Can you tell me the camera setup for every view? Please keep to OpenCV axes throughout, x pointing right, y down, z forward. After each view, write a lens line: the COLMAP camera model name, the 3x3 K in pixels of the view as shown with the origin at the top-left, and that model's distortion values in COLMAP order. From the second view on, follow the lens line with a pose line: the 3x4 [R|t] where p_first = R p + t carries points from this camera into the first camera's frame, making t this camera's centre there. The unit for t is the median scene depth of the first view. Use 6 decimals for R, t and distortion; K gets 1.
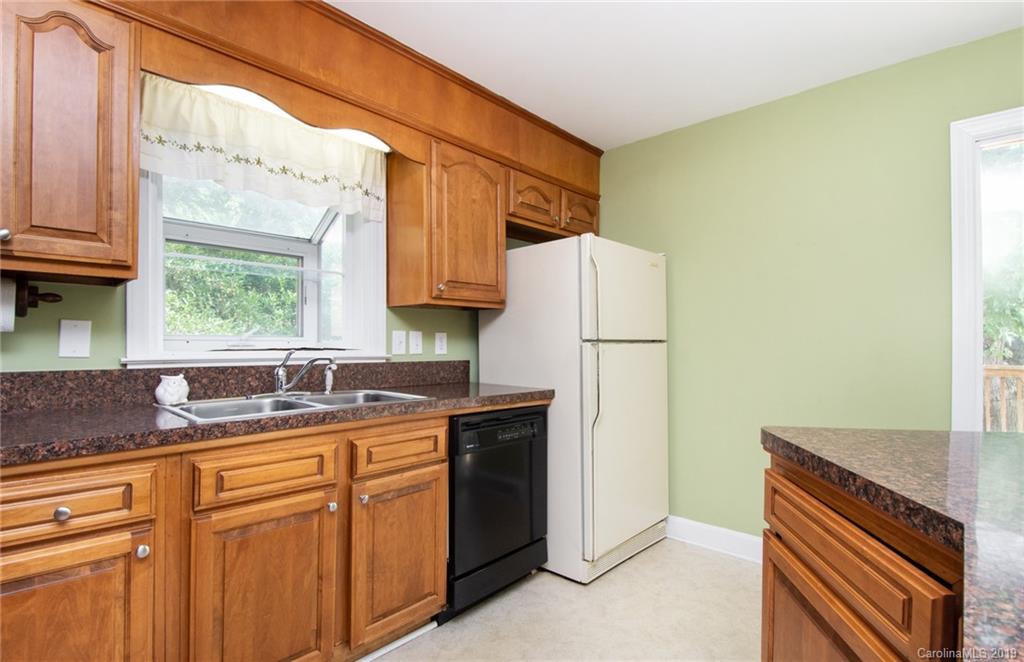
lens RADIAL K [[477.1, 0, 474.5], [0, 477.1, 340.6], [0, 0, 1]] dist [-0.014740, -0.000540]
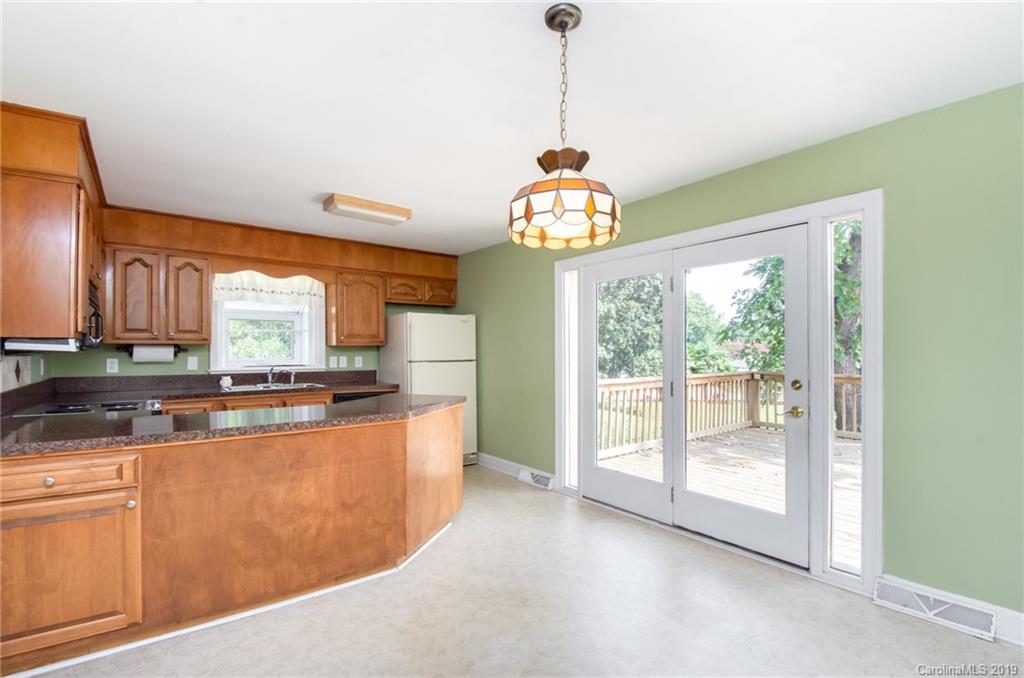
lens RADIAL K [[470.0, 0, 514.8], [0, 470.0, 345.1], [0, 0, 1]] dist [-0.012093, -0.001767]
pose [[0.992410, -0.003142, -0.122934, 1.162911], [0.003390, 0.999993, 0.001803, -0.091752], [0.122927, -0.002206, 0.992413, -1.268042]]
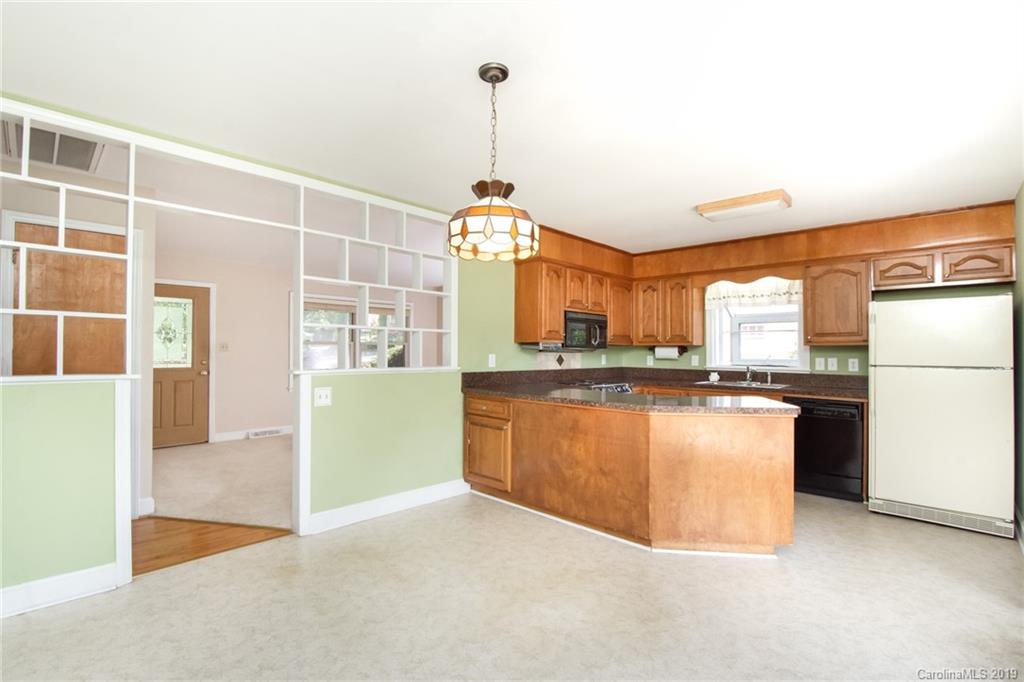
lens RADIAL K [[470.0, 0, 515.5], [0, 470.0, 346.6], [0, 0, 1]] dist [-0.012093, -0.001767]
pose [[0.025736, -0.008558, -0.999632, 2.196237], [0.005025, 0.999952, -0.008431, -0.071442], [0.999656, -0.004806, 0.025778, -0.371948]]
